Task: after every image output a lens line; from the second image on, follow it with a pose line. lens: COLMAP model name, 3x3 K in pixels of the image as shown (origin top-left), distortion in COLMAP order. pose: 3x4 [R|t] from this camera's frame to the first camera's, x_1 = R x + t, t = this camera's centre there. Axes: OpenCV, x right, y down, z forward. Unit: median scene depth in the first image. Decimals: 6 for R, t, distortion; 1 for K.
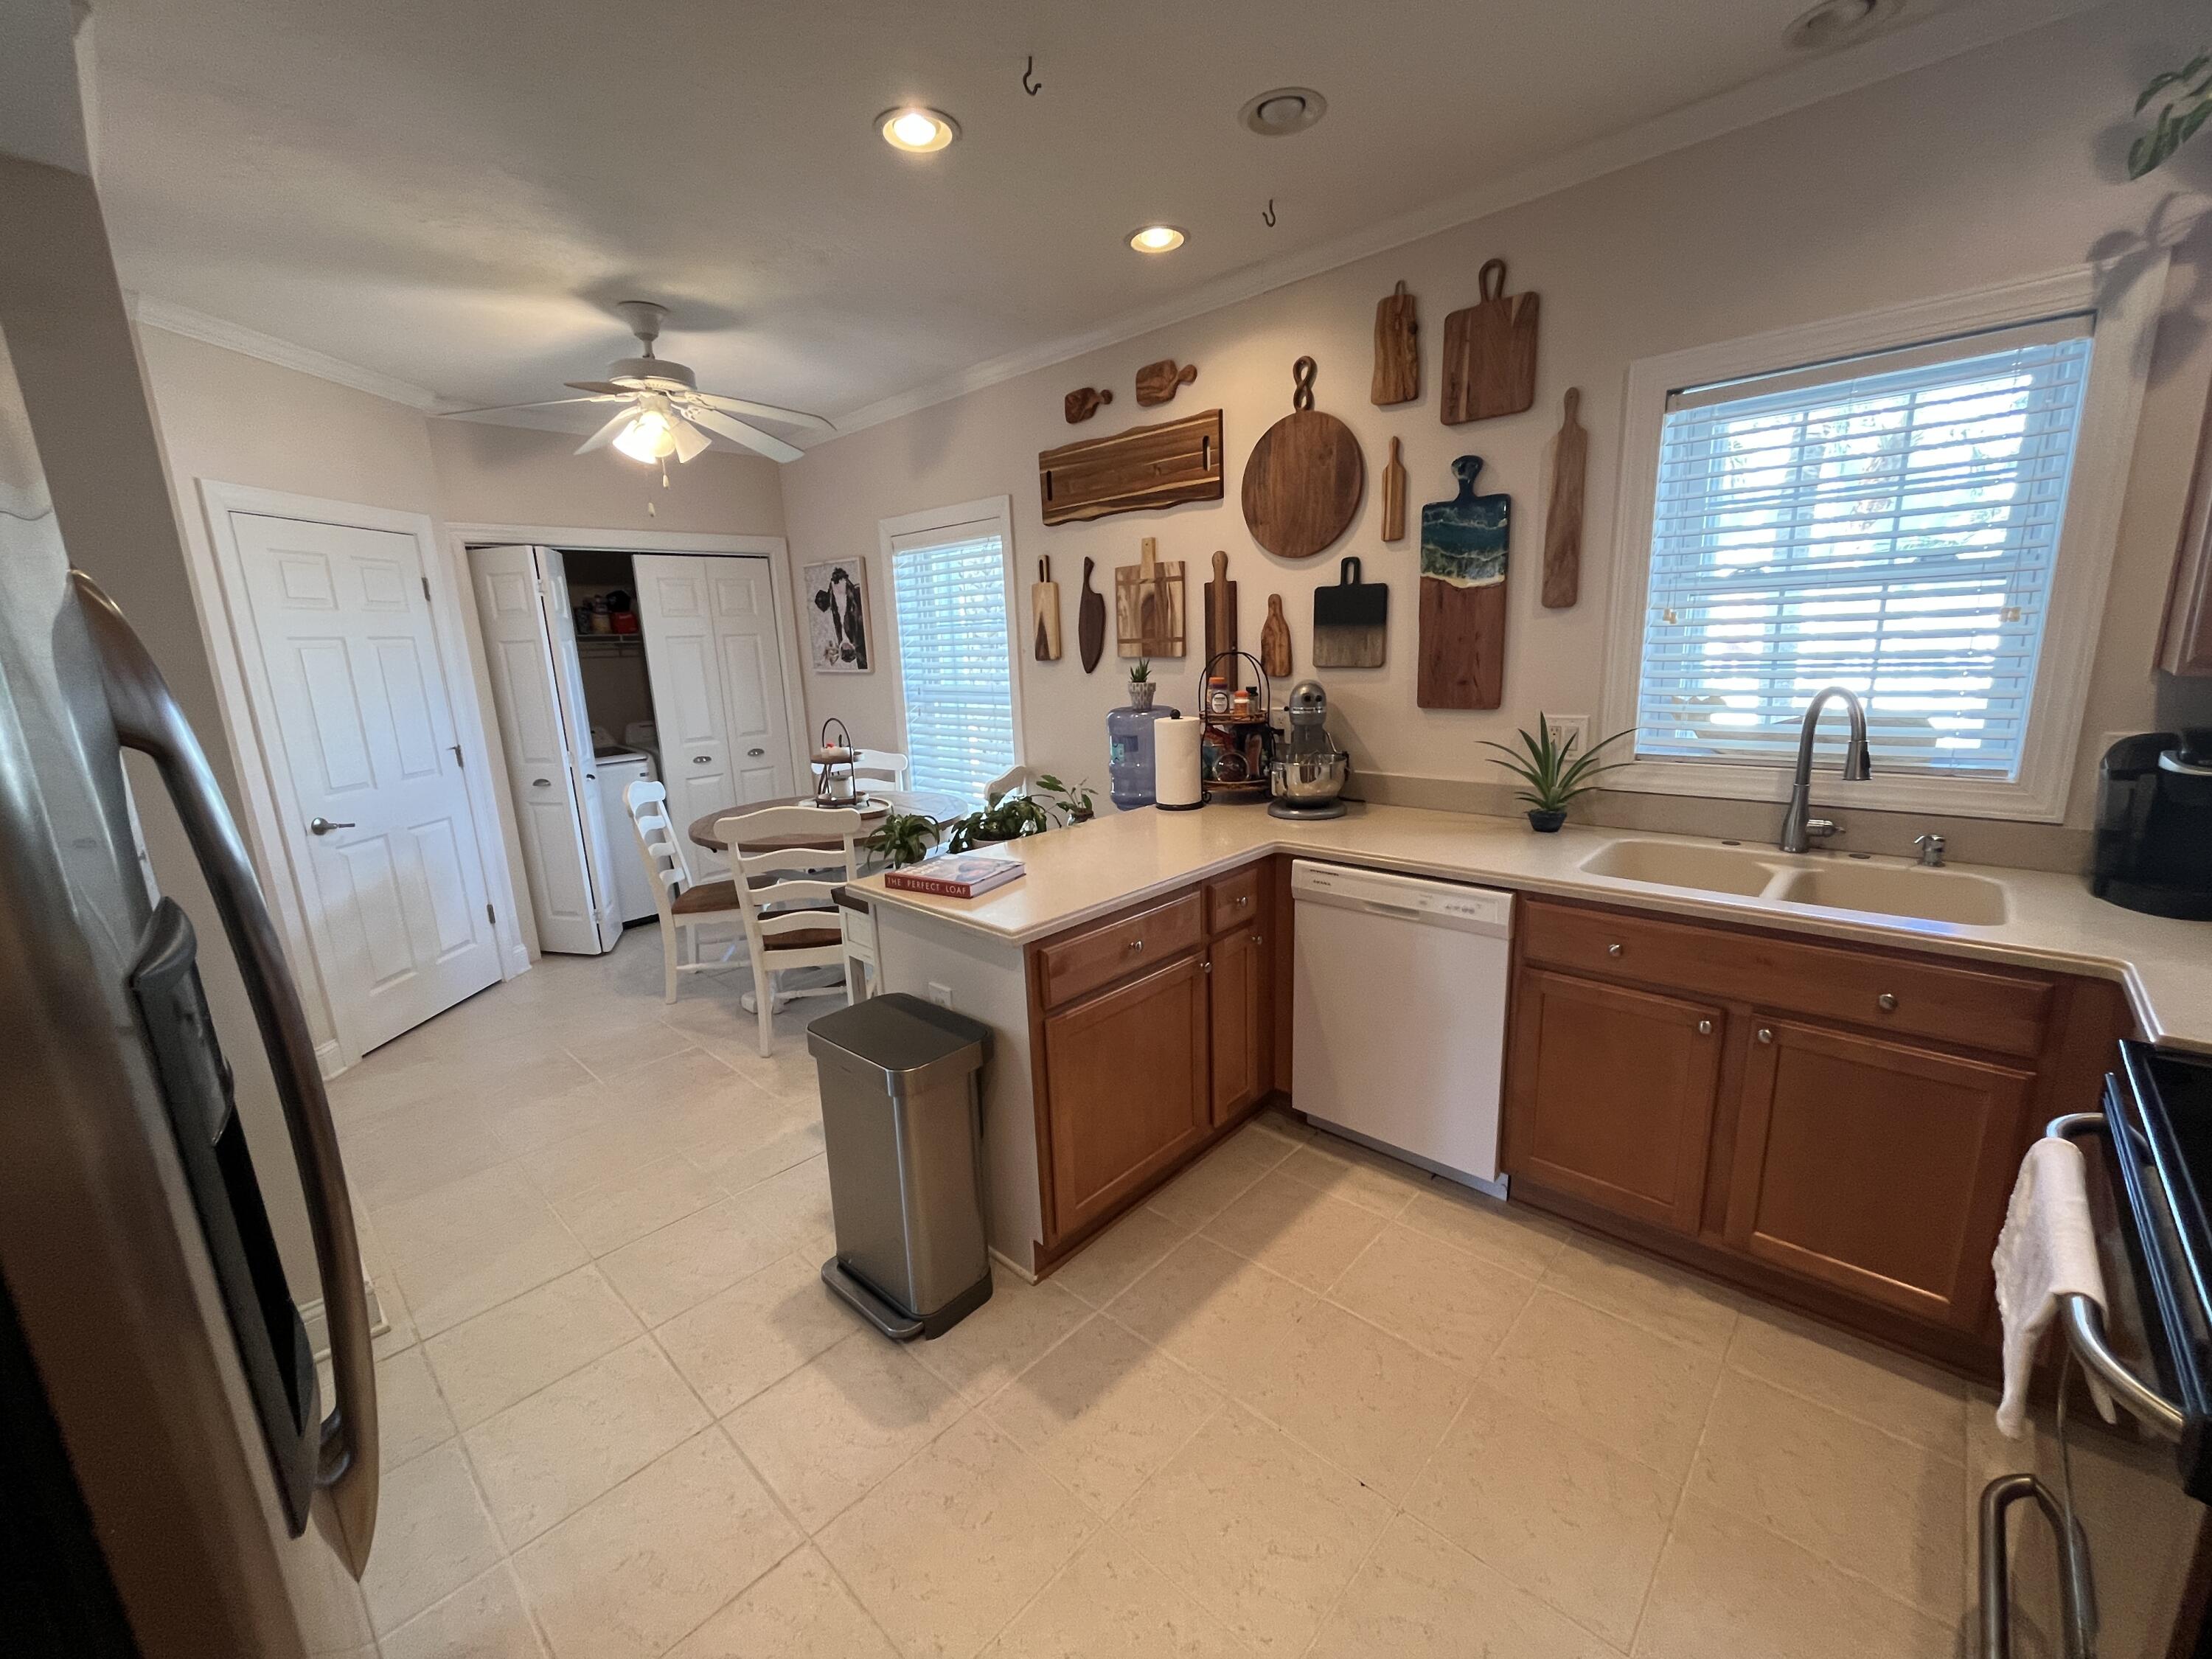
lens RADIAL K [[893.1, 0, 1117.9], [0, 893.1, 832.6], [0, 0, 1]] dist [-0.004856, 0.000013]
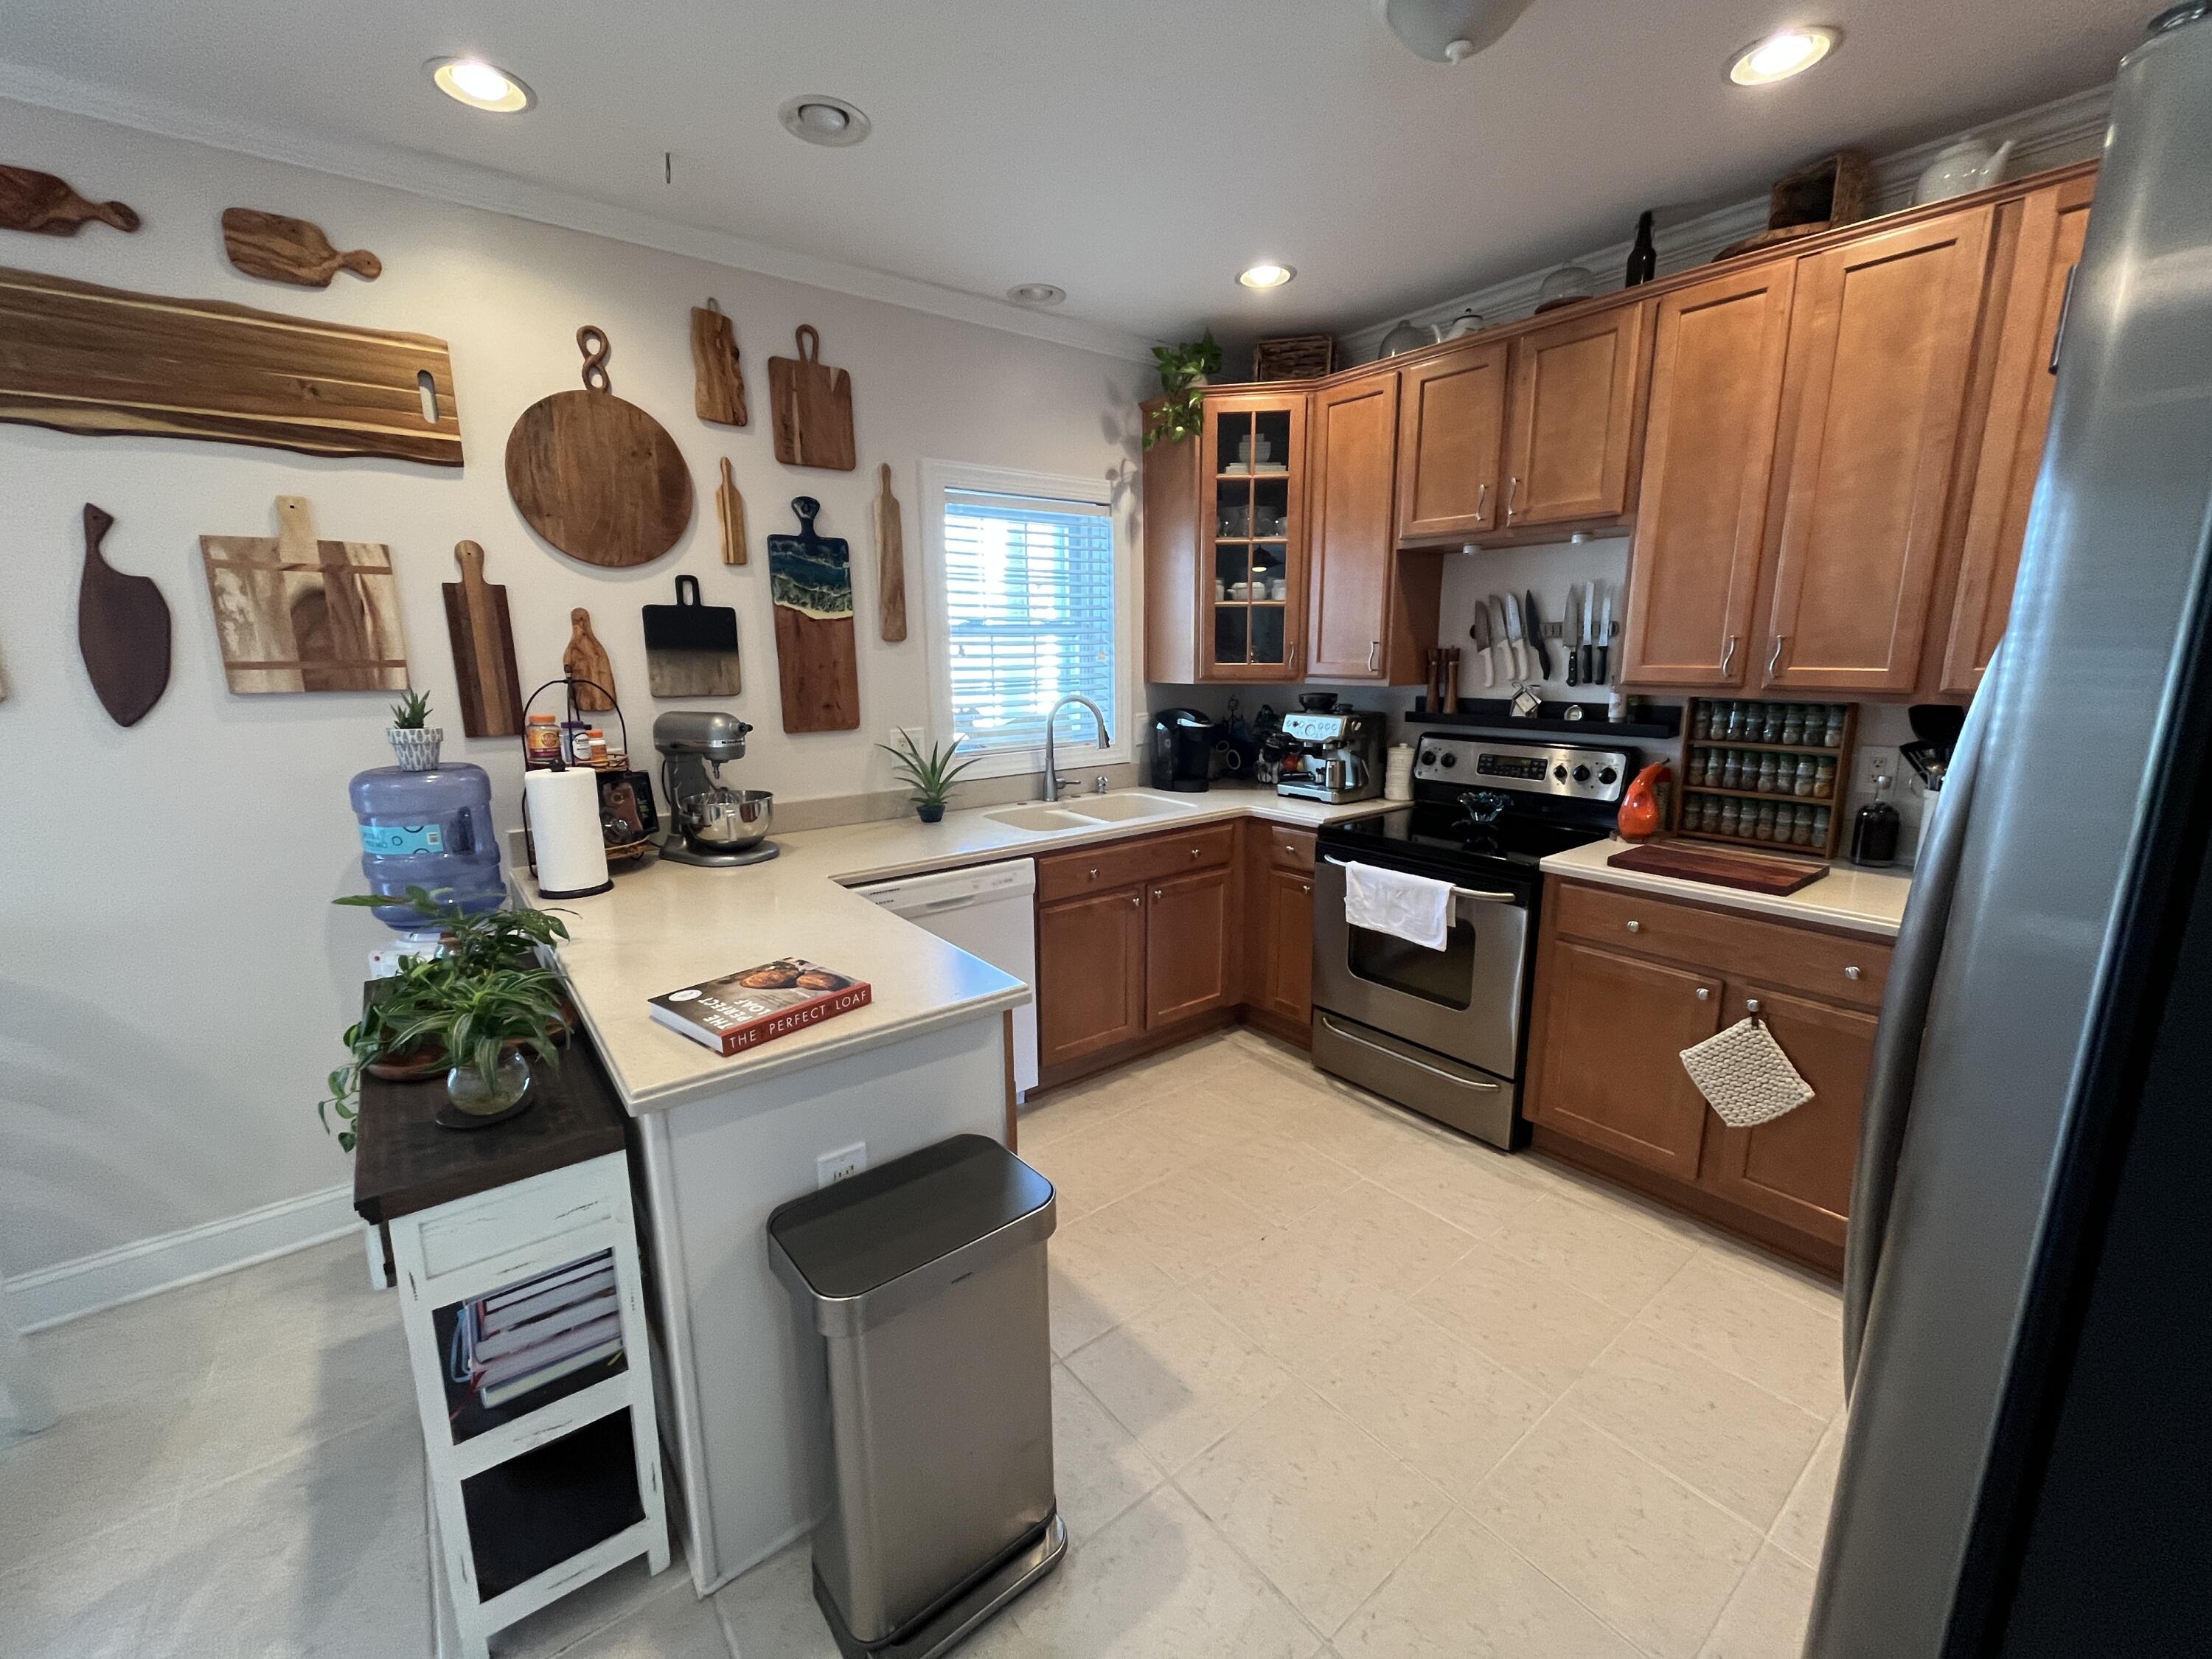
lens RADIAL K [[893.1, 0, 1096.2], [0, 893.1, 828.7], [0, 0, 1]] dist [-0.004856, 0.000013]
pose [[0.164625, -0.157521, 0.973697, -0.600245], [0.213776, 0.969400, 0.120683, -0.081379], [-0.962912, 0.188285, 0.193262, 0.480747]]
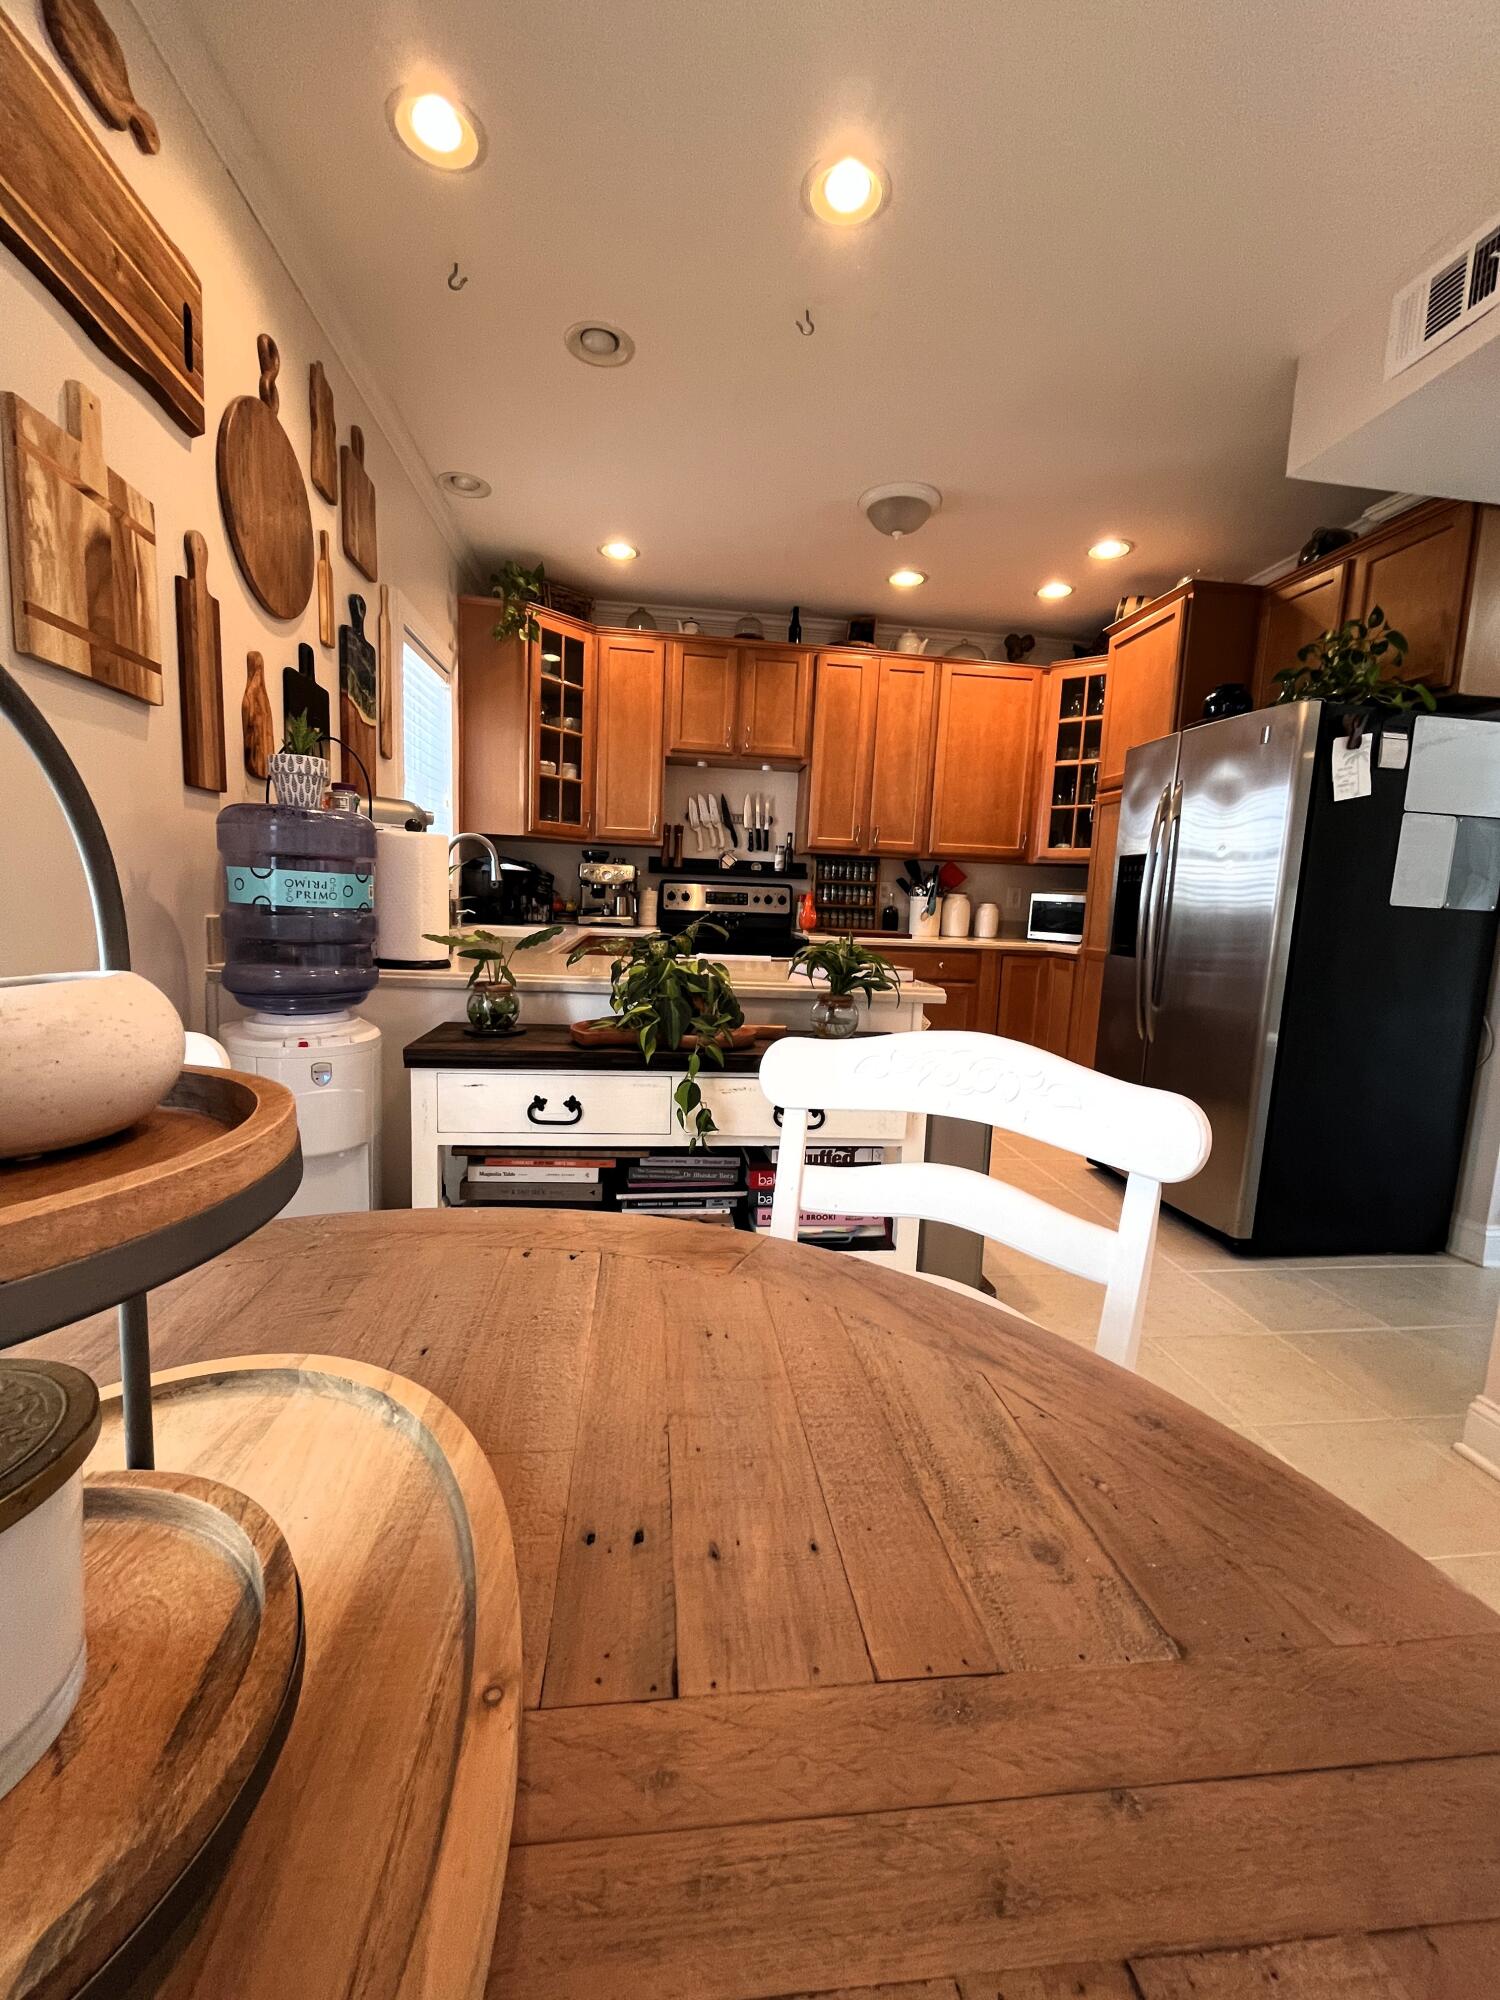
lens RADIAL K [[807.5, 0, 756.7], [0, 807.5, 994.7], [0, 0, 1]] dist [-0.004856, 0.000013]
pose [[-0.764107, -0.070550, 0.641220, -0.553951], [0.128032, 0.957642, 0.257933, -0.142522], [-0.632257, 0.279185, -0.722708, 1.386778]]
